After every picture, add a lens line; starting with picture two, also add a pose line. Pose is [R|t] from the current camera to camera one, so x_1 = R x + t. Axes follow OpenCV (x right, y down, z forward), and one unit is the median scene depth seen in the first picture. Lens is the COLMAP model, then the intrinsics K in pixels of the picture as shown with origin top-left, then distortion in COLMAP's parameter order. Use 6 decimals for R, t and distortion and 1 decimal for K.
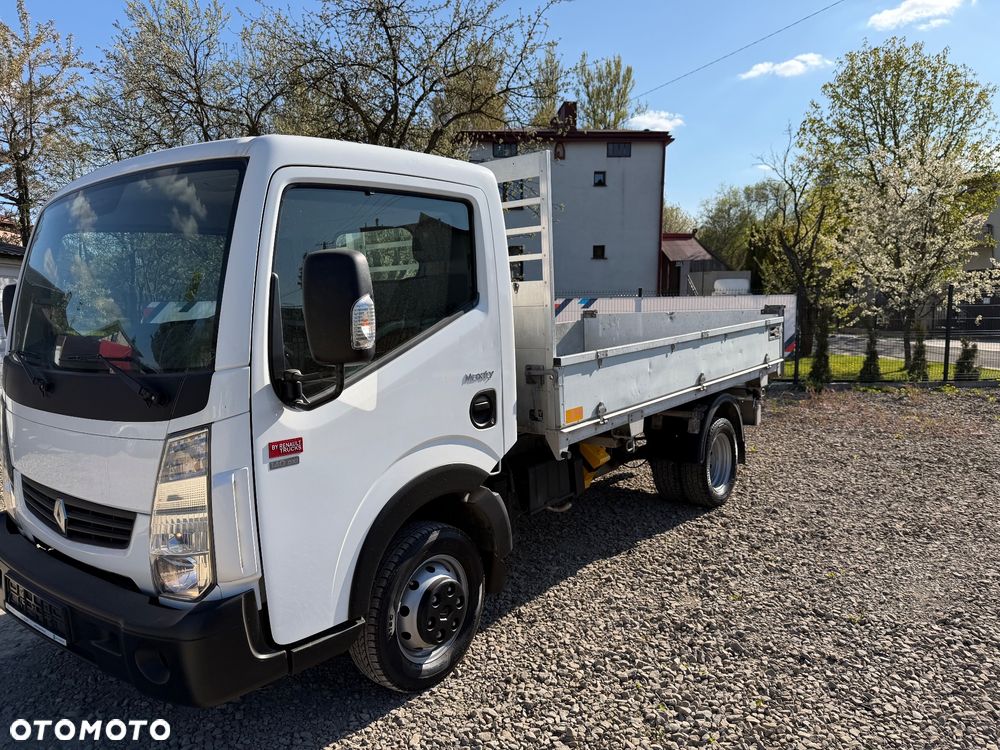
lens RADIAL K [[709.0, 0, 526.1], [0, 709.0, 370.2], [0, 0, 1]] dist [0.047609, -0.067856]
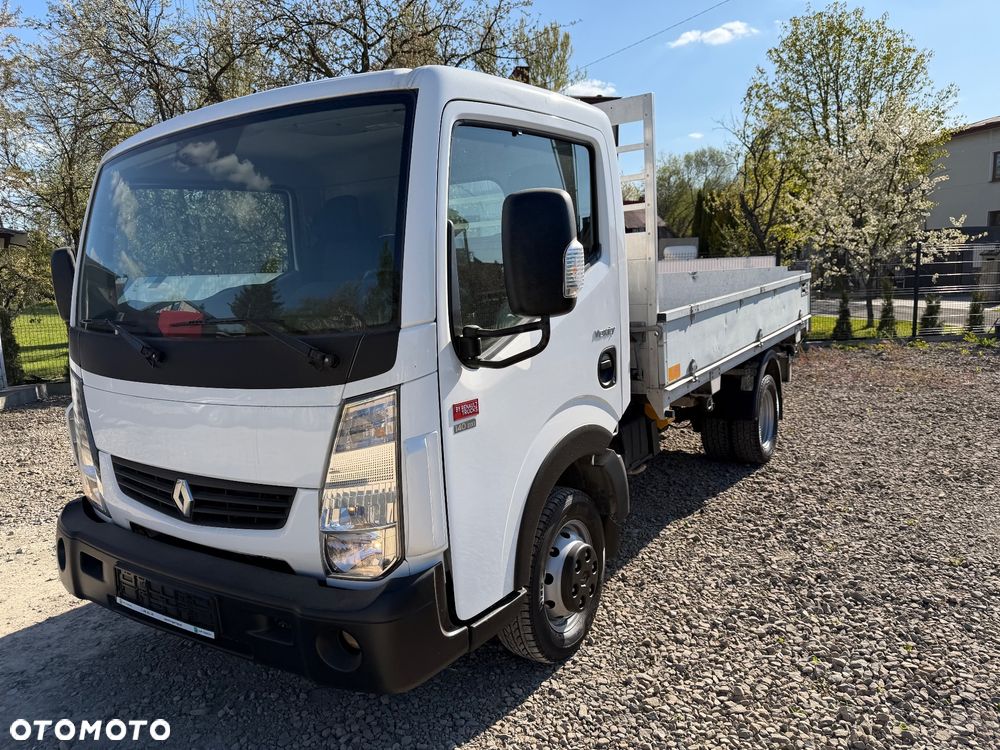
lens RADIAL K [[707.2, 0, 513.3], [0, 707.2, 368.6], [0, 0, 1]] dist [0.041956, -0.049235]
pose [[0.995535, -0.035644, 0.087408, -0.249155], [0.032626, 0.998829, 0.035713, 0.017137], [-0.088579, -0.032702, 0.995532, 0.056729]]
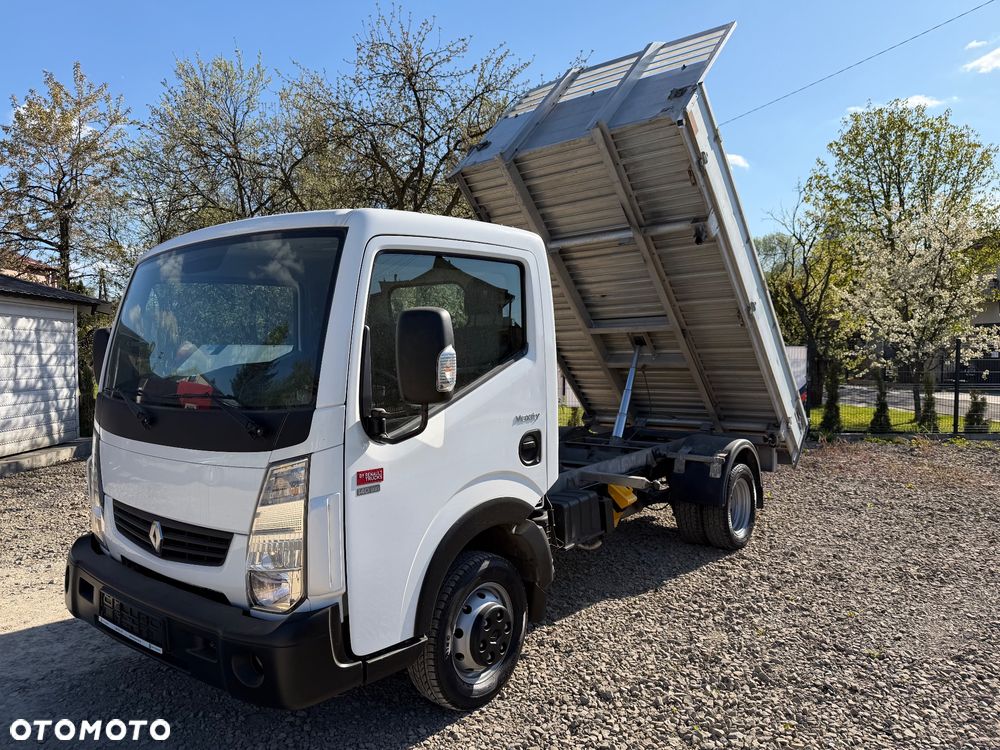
lens RADIAL K [[720.6, 0, 520.7], [0, 720.6, 359.4], [0, 0, 1]] dist [0.027915, -0.032702]
pose [[0.999818, 0.015297, -0.011426, -0.059964], [-0.016157, 0.996708, -0.079449, 0.006231], [0.010173, 0.079619, 0.996773, -0.115671]]
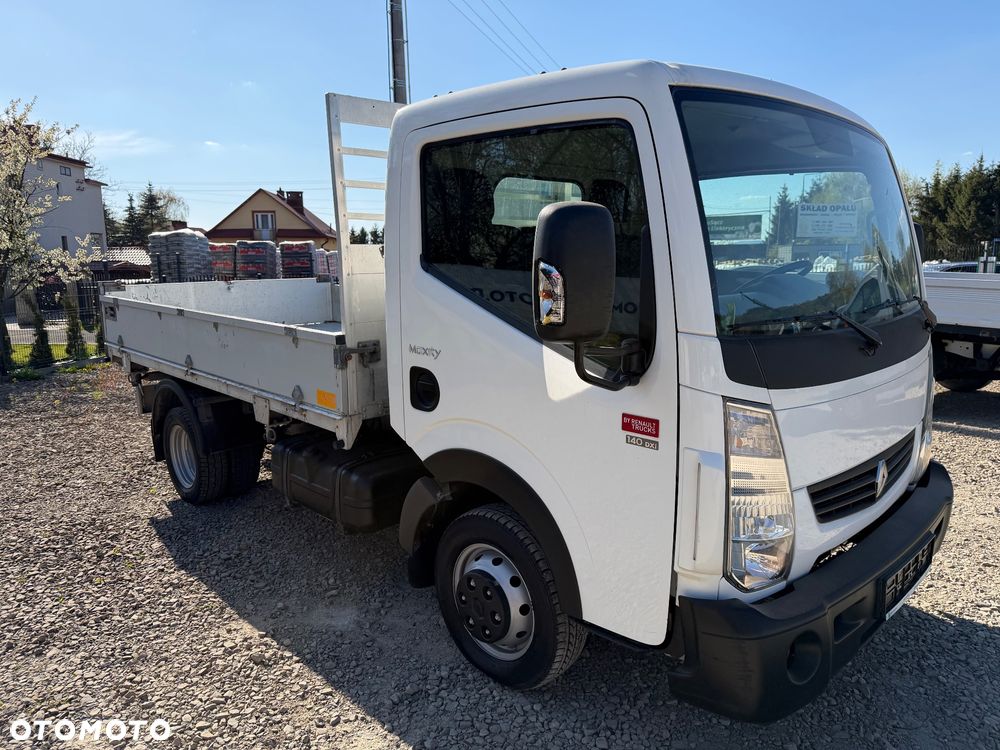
lens RADIAL K [[719.0, 0, 504.9], [0, 719.0, 359.6], [0, 0, 1]] dist [0.035242, -0.039703]
pose [[0.118297, -0.111233, 0.986729, -1.310149], [0.104280, 0.989603, 0.099055, -0.076289], [-0.987487, 0.091178, 0.128666, 1.091766]]
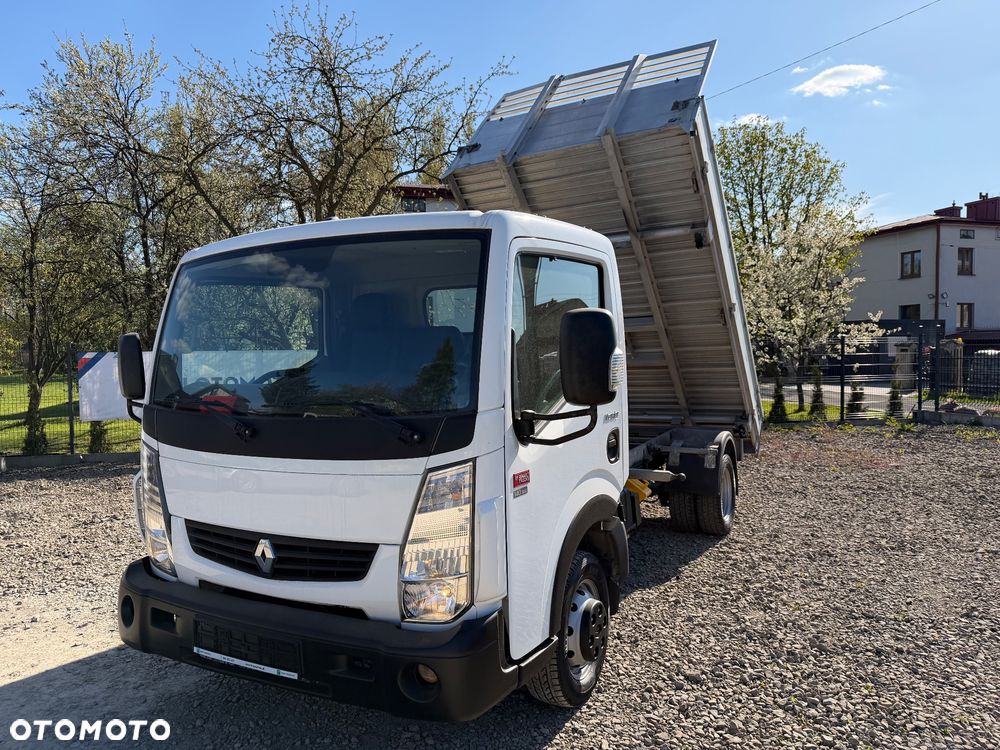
lens RADIAL K [[719.0, 0, 504.9], [0, 719.0, 359.6], [0, 0, 1]] dist [0.035242, -0.039703]
pose [[0.984628, -0.004539, 0.174604, -0.395995], [0.019164, 0.996434, -0.082169, 0.008759], [-0.173608, 0.084252, 0.981204, -0.098904]]
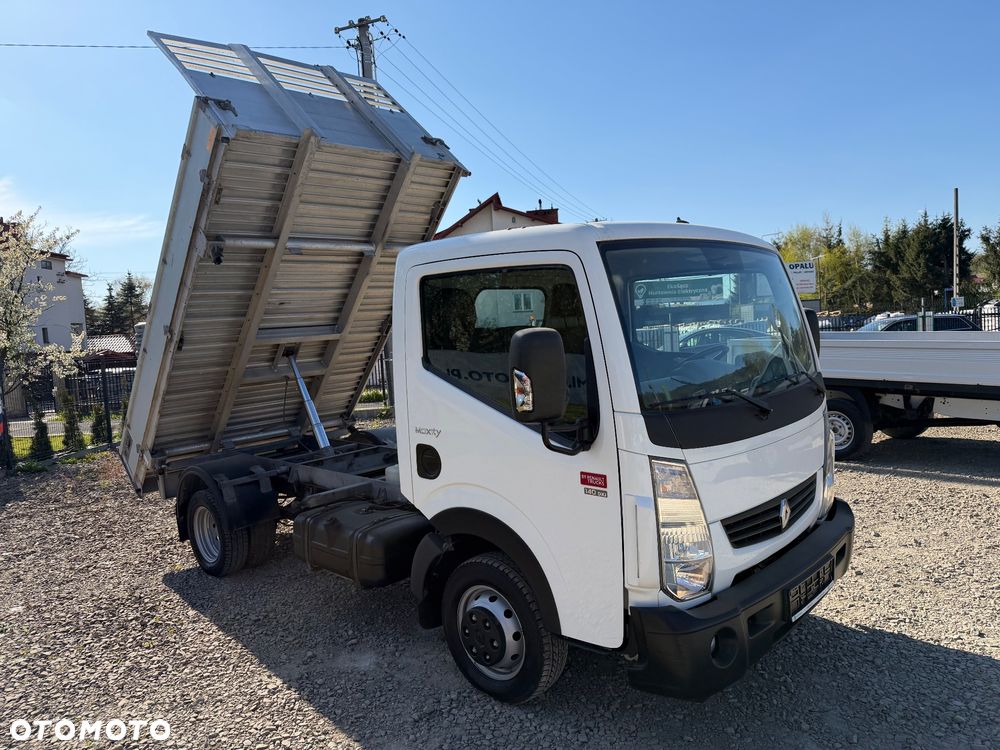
lens RADIAL K [[719.8, 0, 503.4], [0, 719.8, 339.6], [0, 0, 1]] dist [0.040999, -0.045381]
pose [[0.086472, 0.002455, 0.996251, -1.551525], [0.151050, 0.988404, -0.015547, -0.114063], [-0.984737, 0.151828, 0.085099, 1.068588]]
